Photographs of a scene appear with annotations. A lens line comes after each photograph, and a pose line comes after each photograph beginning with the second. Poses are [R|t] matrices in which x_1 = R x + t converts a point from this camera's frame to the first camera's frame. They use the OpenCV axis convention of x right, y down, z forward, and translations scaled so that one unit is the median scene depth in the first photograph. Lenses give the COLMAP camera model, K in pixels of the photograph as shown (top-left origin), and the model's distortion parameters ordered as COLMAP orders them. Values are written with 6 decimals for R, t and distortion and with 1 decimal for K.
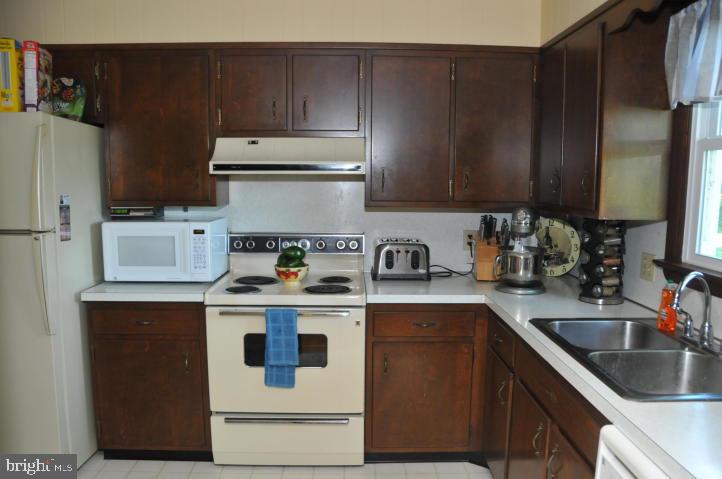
lens RADIAL K [[560.7, 0, 361.1], [0, 560.7, 252.4], [0, 0, 1]] dist [-0.141980, 0.088978]
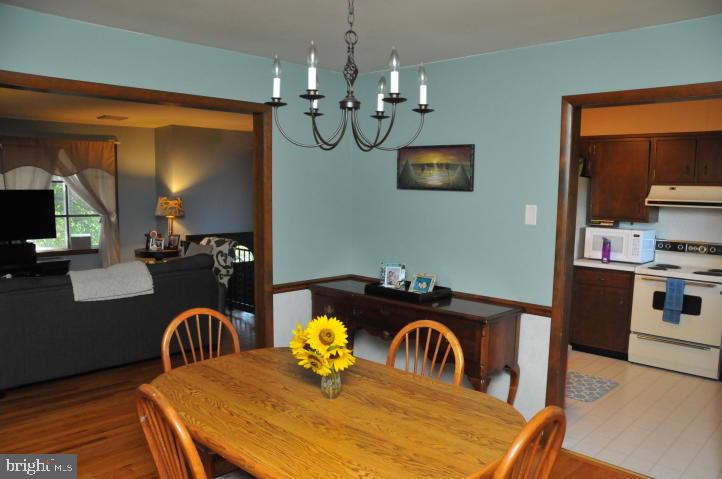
lens RADIAL K [[564.9, 0, 362.5], [0, 564.9, 261.8], [0, 0, 1]] dist [-0.155006, 0.113325]
pose [[0.703474, 0.097503, -0.704001, 0.366946], [-0.103290, 0.994054, 0.034463, 0.082702], [0.703175, 0.048472, 0.709363, -0.962751]]
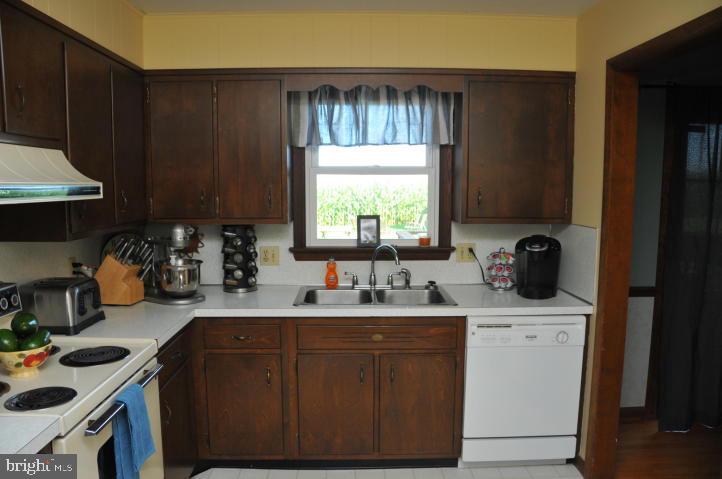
lens RADIAL K [[560.7, 0, 361.1], [0, 560.7, 252.4], [0, 0, 1]] dist [-0.141980, 0.088978]
pose [[-0.000867, -0.127439, 0.991846, -0.755368], [0.133317, 0.982978, 0.126416, -0.111476], [-0.991073, 0.132340, 0.016137, 0.629331]]
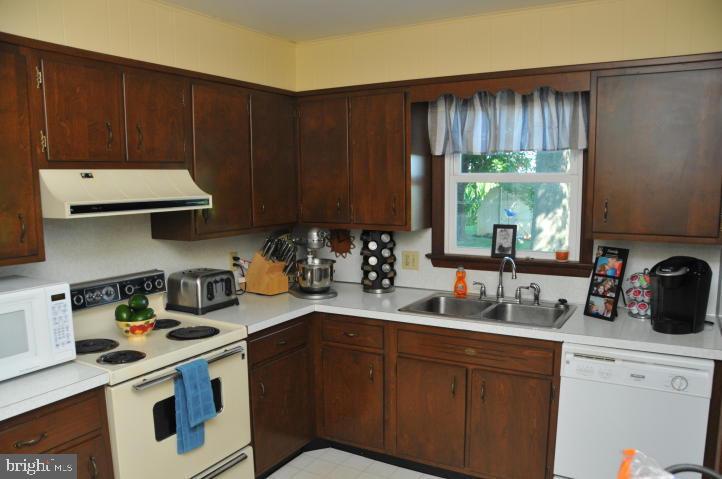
lens RADIAL K [[564.9, 0, 362.5], [0, 564.9, 261.8], [0, 0, 1]] dist [-0.155006, 0.113325]
pose [[0.518382, -0.135212, 0.844392, -0.686345], [0.128686, 0.988511, 0.079287, -0.088801], [-0.845411, 0.067561, 0.529826, 0.263129]]
